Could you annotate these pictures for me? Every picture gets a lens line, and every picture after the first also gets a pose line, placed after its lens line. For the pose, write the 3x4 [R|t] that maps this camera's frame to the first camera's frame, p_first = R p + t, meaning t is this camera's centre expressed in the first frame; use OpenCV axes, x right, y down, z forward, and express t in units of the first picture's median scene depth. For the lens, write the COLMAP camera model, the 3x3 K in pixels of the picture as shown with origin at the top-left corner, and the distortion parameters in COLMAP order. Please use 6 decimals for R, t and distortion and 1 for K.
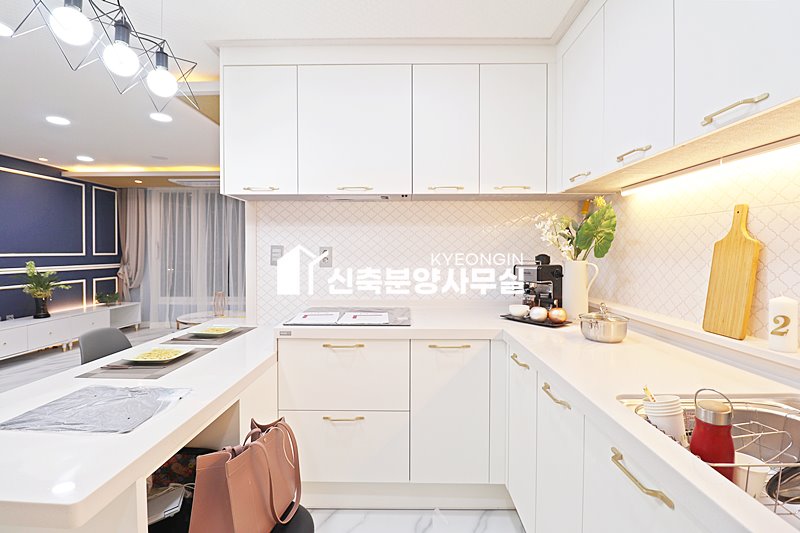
lens RADIAL K [[372.7, 0, 401.0], [0, 372.7, 257.4], [0, 0, 1]] dist [-0.011133, -0.005310]
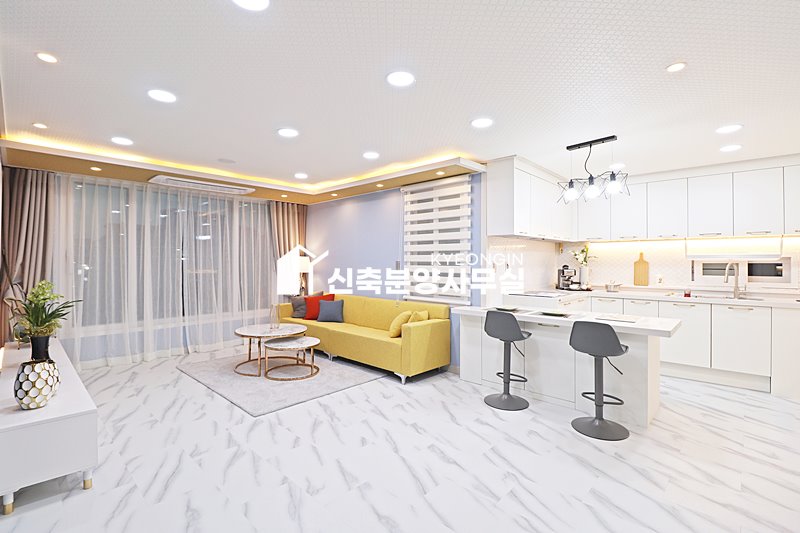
lens RADIAL K [[372.7, 0, 398.2], [0, 372.7, 259.1], [0, 0, 1]] dist [-0.011133, -0.005310]
pose [[0.664454, 0.003119, 0.747323, -2.378319], [0.010579, 0.999852, -0.013580, -0.027239], [-0.747255, 0.016929, 0.664322, 0.188546]]
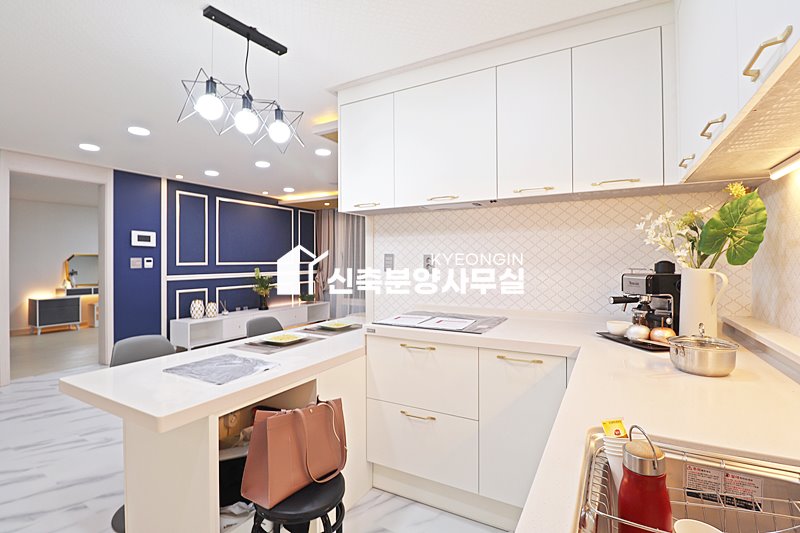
lens RADIAL K [[372.7, 0, 386.8], [0, 372.7, 260.8], [0, 0, 1]] dist [-0.011133, -0.005310]
pose [[0.879182, -0.004065, -0.476468, 0.235485], [-0.002905, 0.999899, -0.013889, 0.004521], [0.476477, 0.013595, 0.879082, 0.013991]]
